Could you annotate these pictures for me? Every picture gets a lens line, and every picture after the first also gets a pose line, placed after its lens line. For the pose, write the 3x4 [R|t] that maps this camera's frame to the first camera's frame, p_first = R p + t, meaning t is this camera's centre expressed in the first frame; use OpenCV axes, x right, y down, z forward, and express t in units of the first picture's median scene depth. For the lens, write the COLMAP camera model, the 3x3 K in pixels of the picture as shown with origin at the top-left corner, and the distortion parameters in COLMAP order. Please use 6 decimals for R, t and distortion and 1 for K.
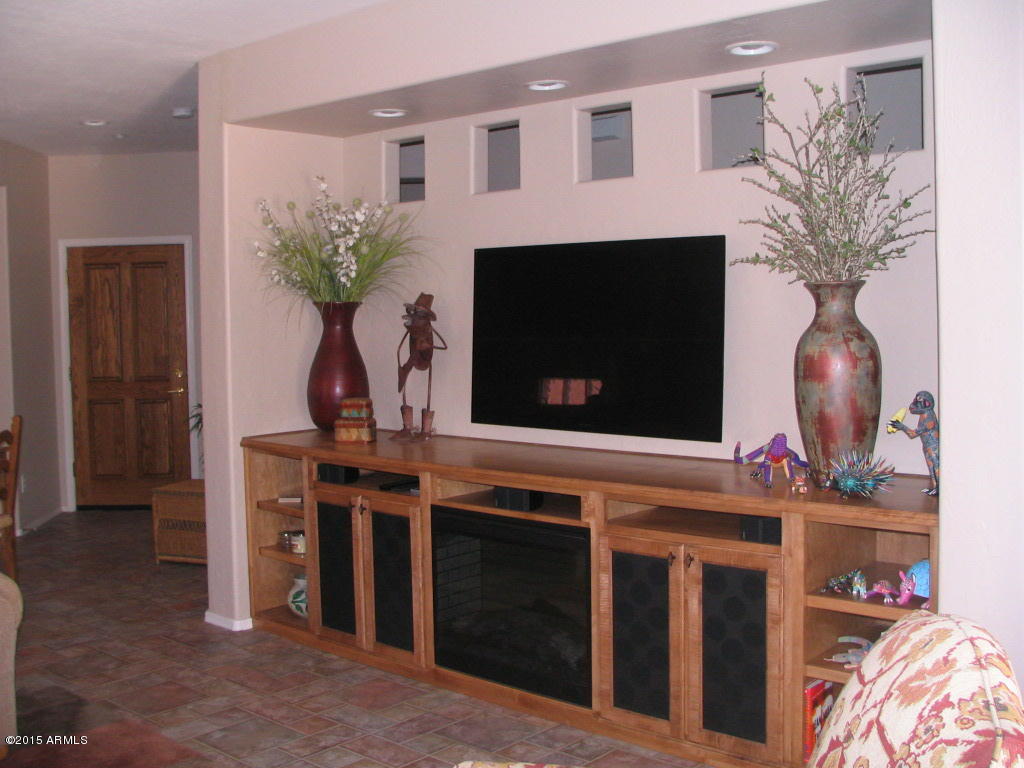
lens RADIAL K [[1100.4, 0, 479.8], [0, 1100.4, 352.4], [0, 0, 1]] dist [-0.167619, 0.000000]
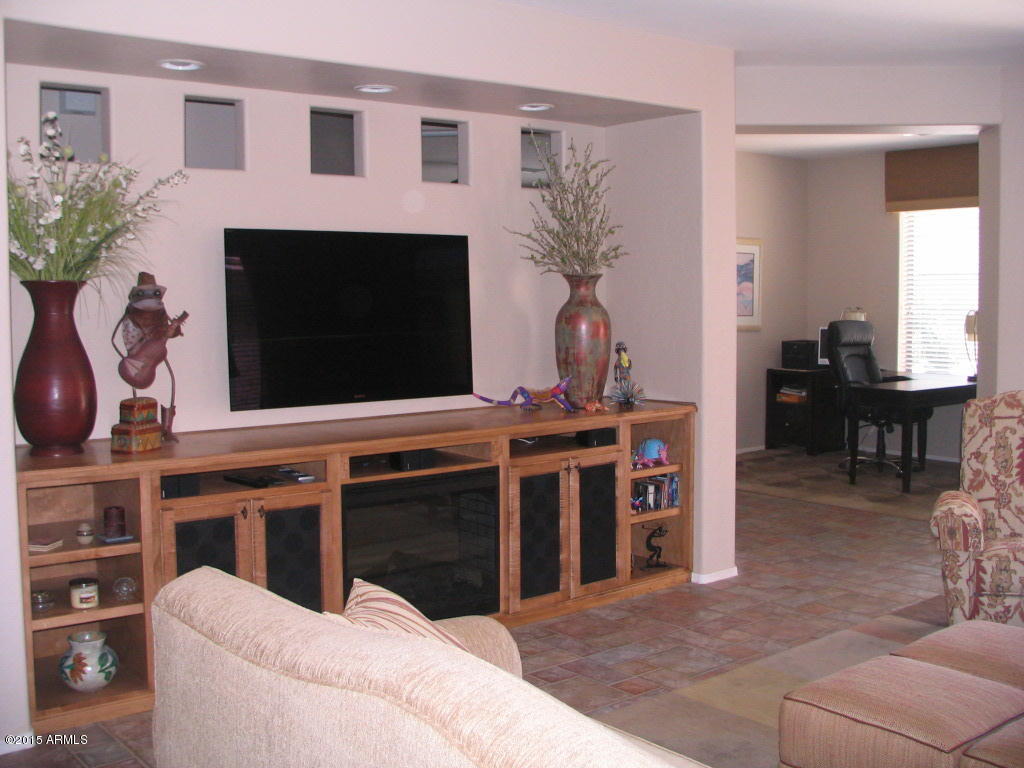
lens RADIAL K [[1100.4, 0, 509.4], [0, 1100.4, 381.3], [0, 0, 1]] dist [-0.167619, 0.000000]
pose [[0.197739, -0.056480, 0.978626, -1.093956], [0.047751, 0.997709, 0.047933, 0.006038], [-0.979091, 0.037252, 0.199983, 0.714651]]
